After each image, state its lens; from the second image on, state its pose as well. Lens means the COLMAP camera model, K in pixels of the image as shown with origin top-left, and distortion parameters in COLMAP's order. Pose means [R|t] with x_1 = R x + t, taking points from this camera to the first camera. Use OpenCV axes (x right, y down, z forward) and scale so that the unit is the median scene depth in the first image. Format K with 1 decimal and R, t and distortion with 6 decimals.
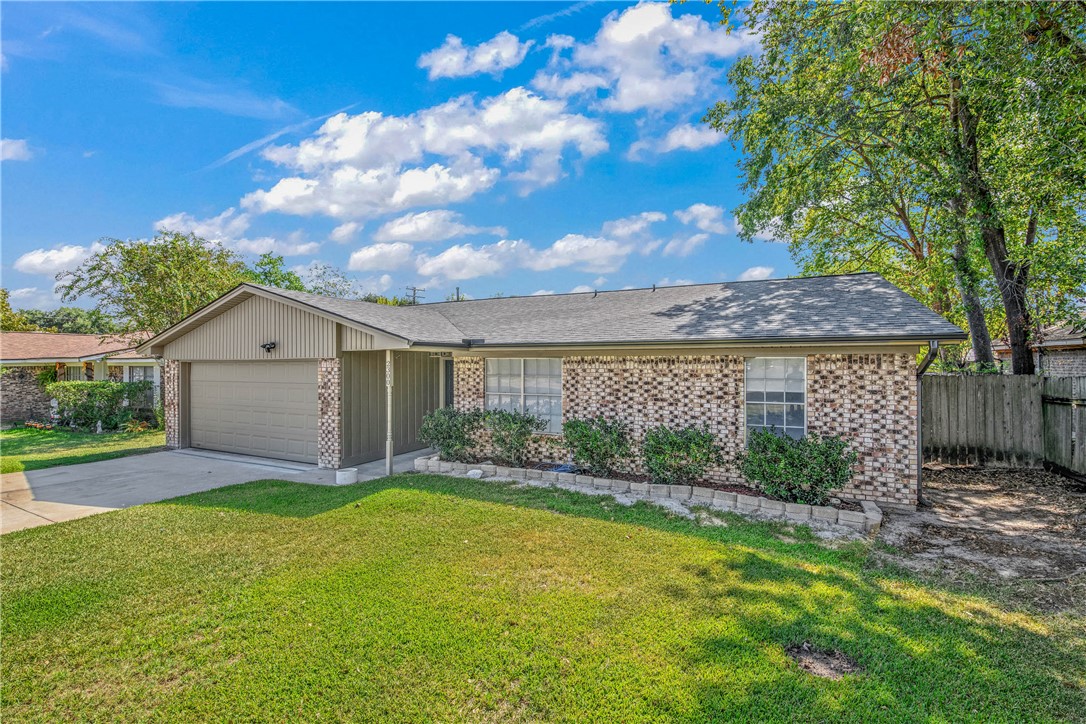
lens RADIAL K [[479.5, 0, 541.4], [0, 479.5, 360.7], [0, 0, 1]] dist [0.002357, 0.000336]
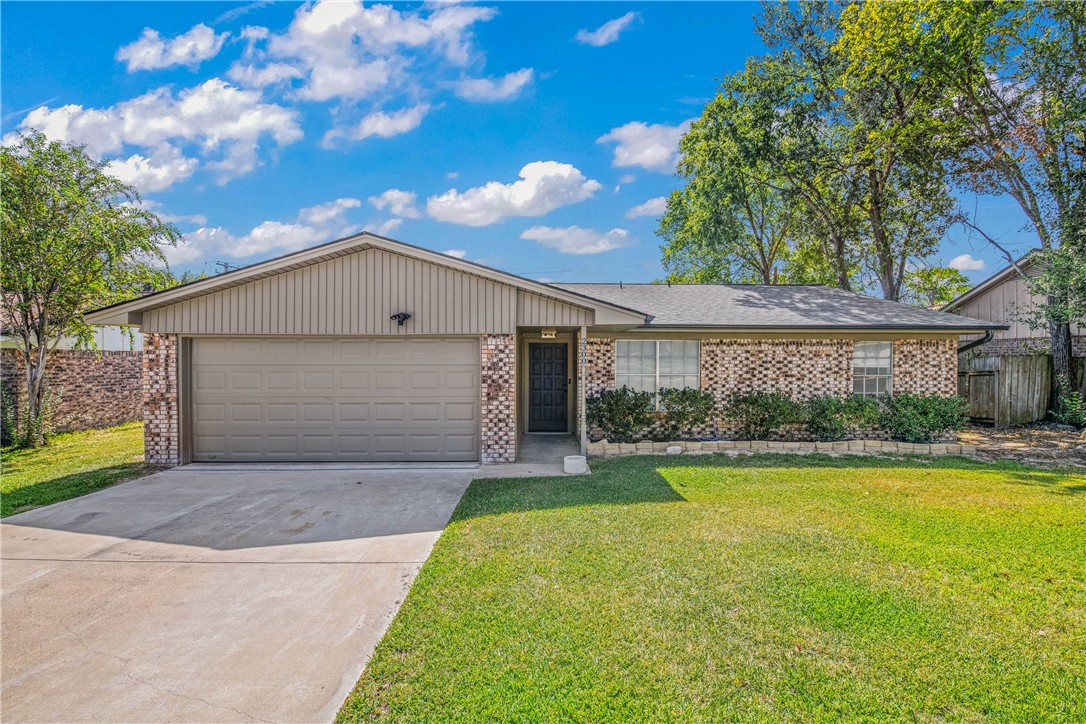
lens RADIAL K [[479.5, 0, 541.8], [0, 479.5, 359.7], [0, 0, 1]] dist [0.002357, 0.000336]
pose [[0.881608, 0.004836, 0.471957, -0.830861], [-0.005283, 0.999986, -0.000379, 0.042873], [-0.471952, -0.002159, 0.881621, 0.222271]]
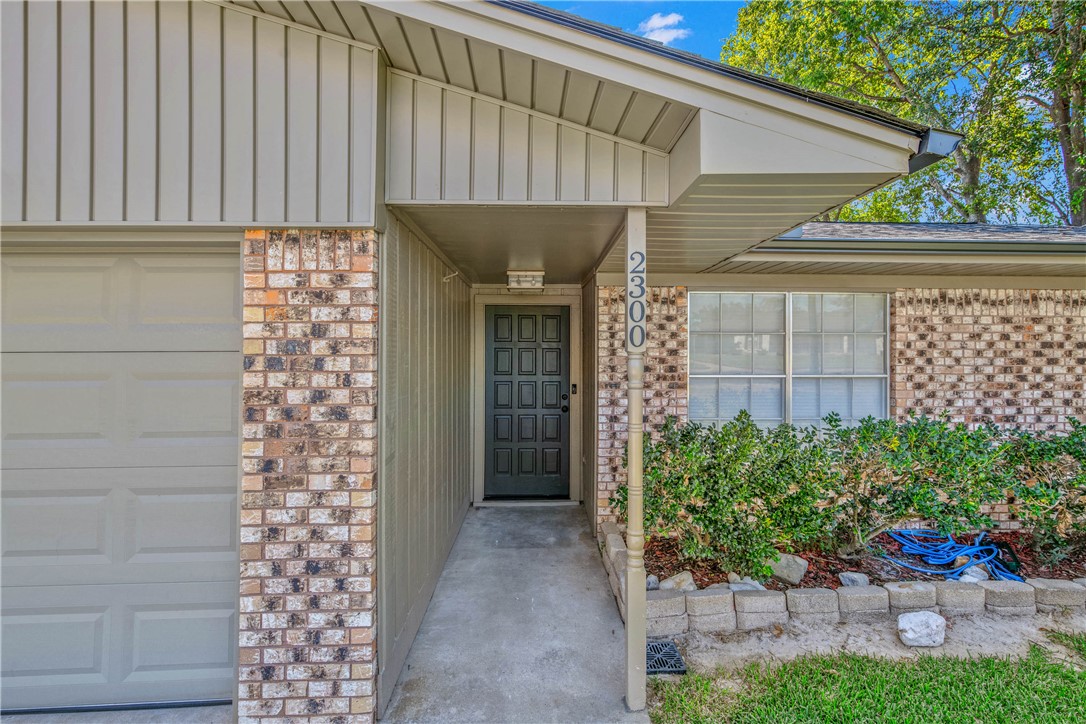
lens RADIAL K [[479.5, 0, 542.3], [0, 479.5, 343.9], [0, 0, 1]] dist [0.002357, 0.000336]
pose [[0.877611, 0.010184, 0.479264, -0.485649], [-0.004195, 0.999899, -0.013565, 0.052664], [-0.479354, 0.009894, 0.877566, 0.804697]]
